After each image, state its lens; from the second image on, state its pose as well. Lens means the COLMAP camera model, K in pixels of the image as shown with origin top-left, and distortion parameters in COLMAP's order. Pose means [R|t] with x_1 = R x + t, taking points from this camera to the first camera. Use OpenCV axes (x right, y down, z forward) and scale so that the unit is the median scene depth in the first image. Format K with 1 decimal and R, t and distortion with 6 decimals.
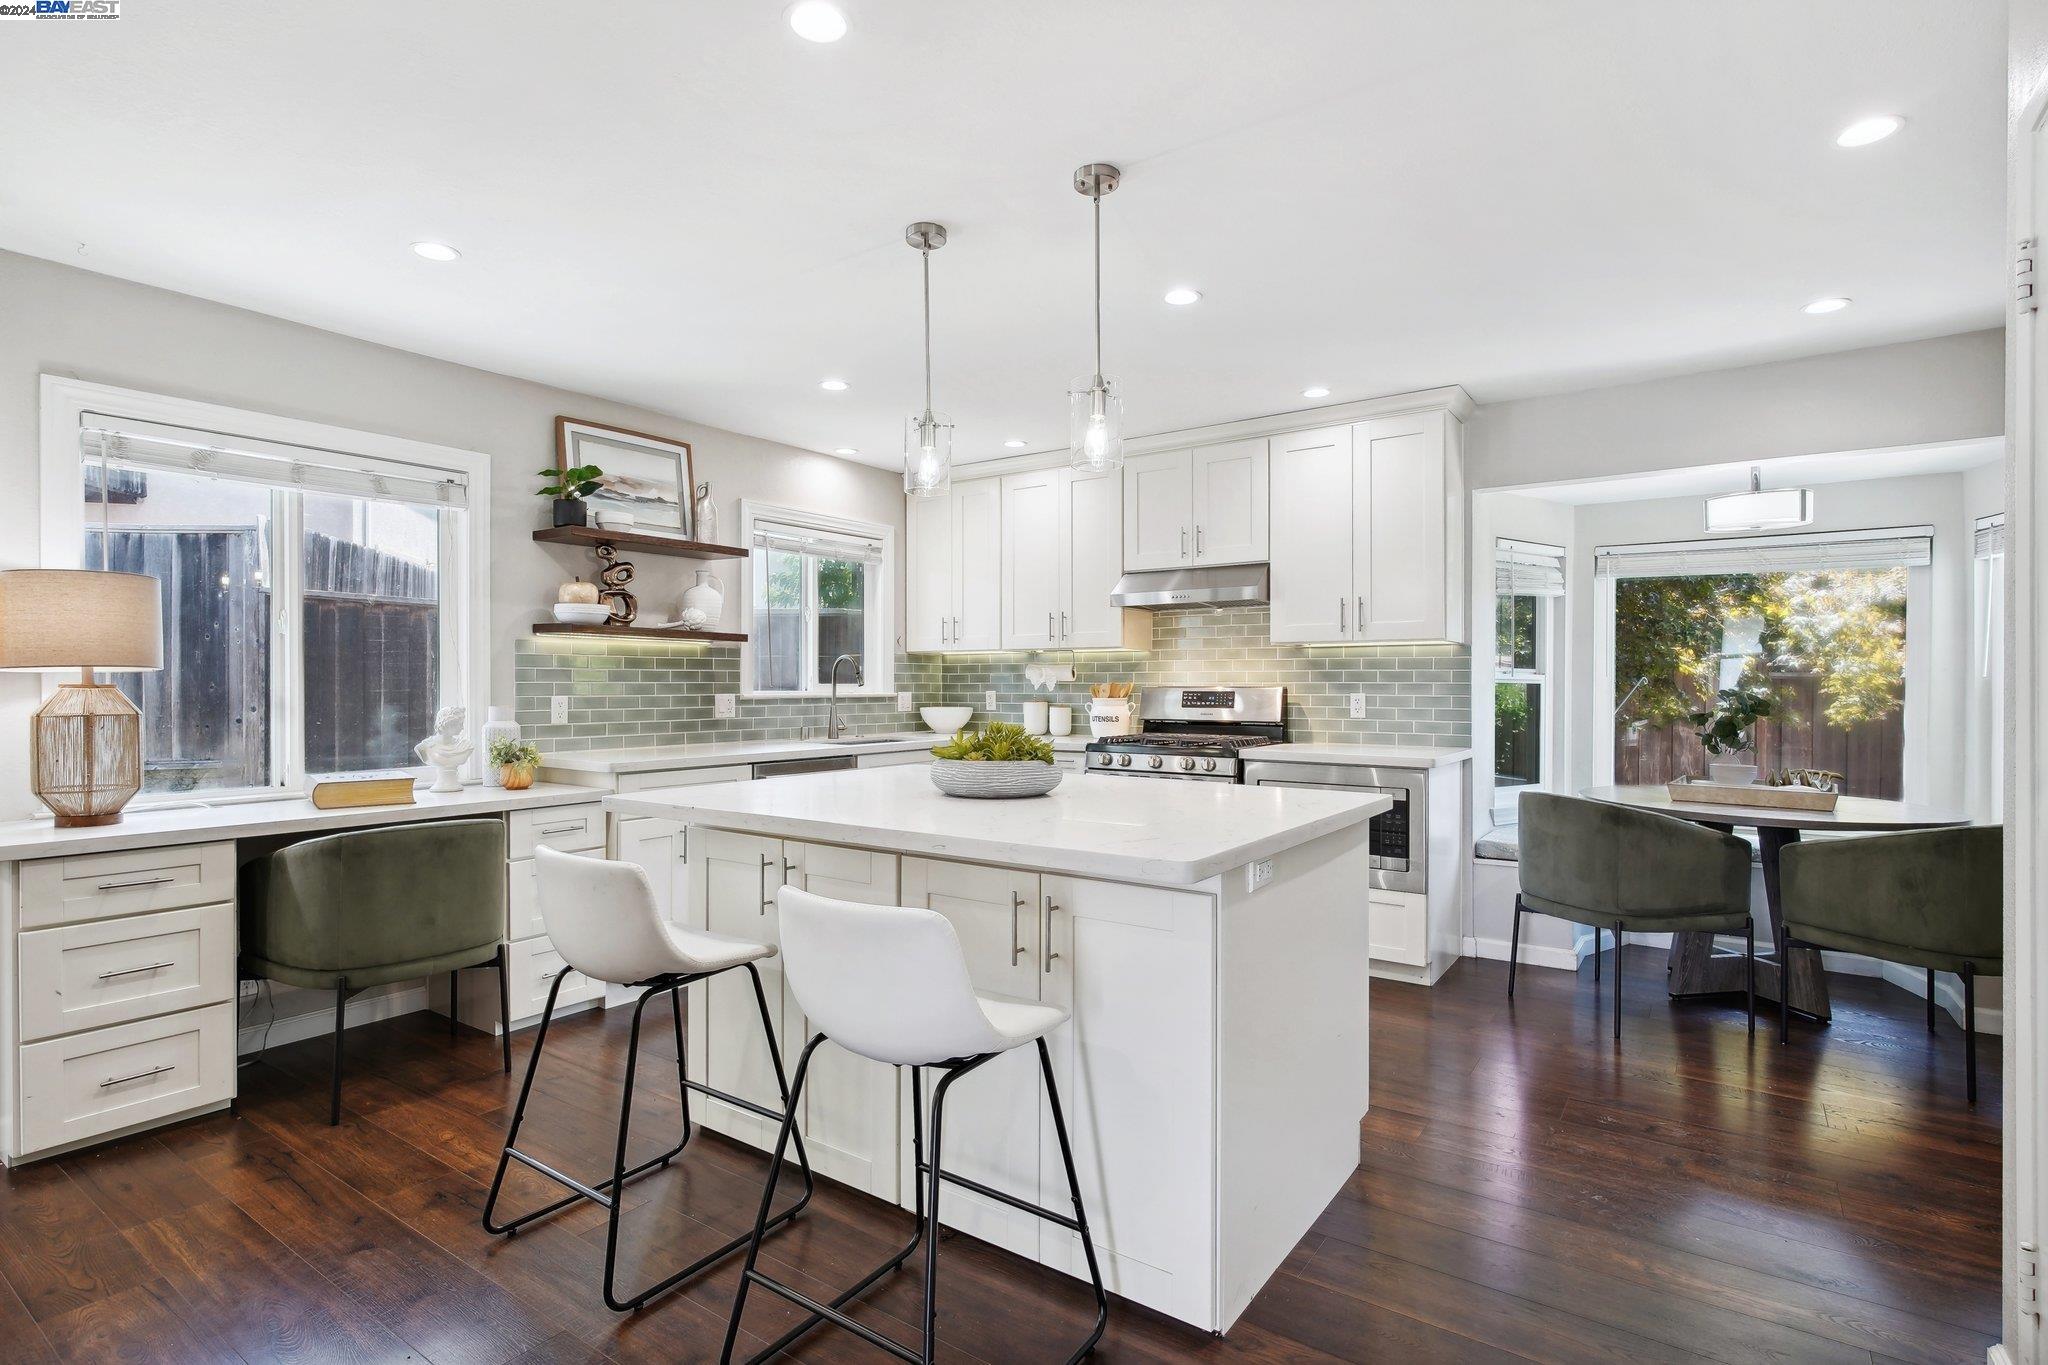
lens RADIAL K [[1001.3, 0, 1011.0], [0, 1001.3, 689.4], [0, 0, 1]] dist [-0.000069, 0.000100]
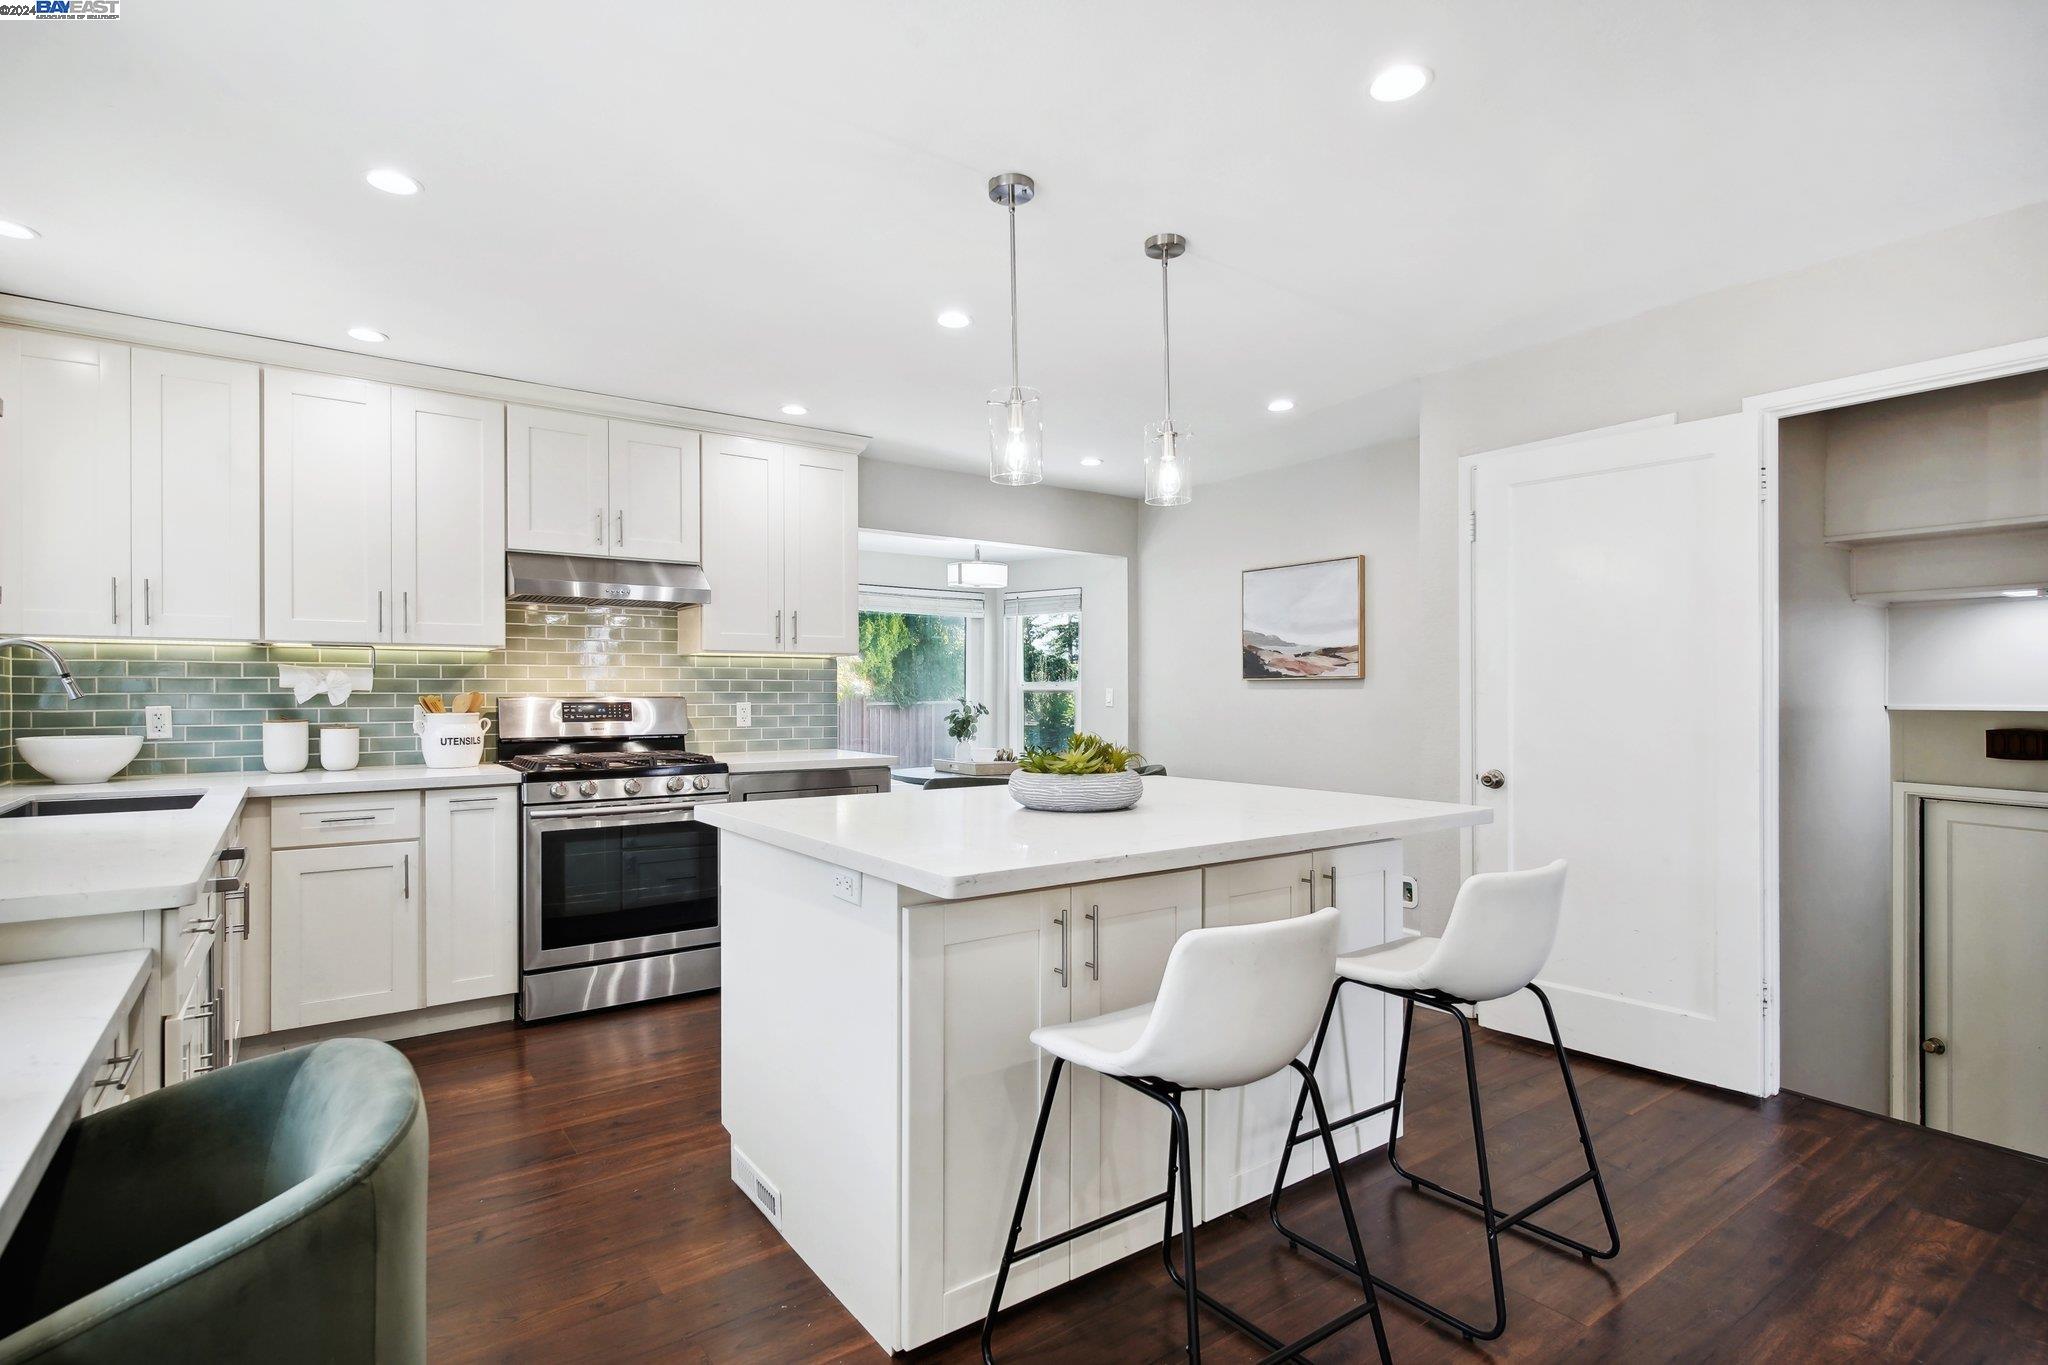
lens RADIAL K [[1001.3, 0, 1010.9], [0, 1001.3, 683.9], [0, 0, 1]] dist [-0.000069, 0.000100]
pose [[0.321216, 0.007502, 0.946976, -0.531247], [0.006243, 0.999930, -0.010040, -0.003220], [-0.946986, 0.009137, 0.321146, 0.414558]]
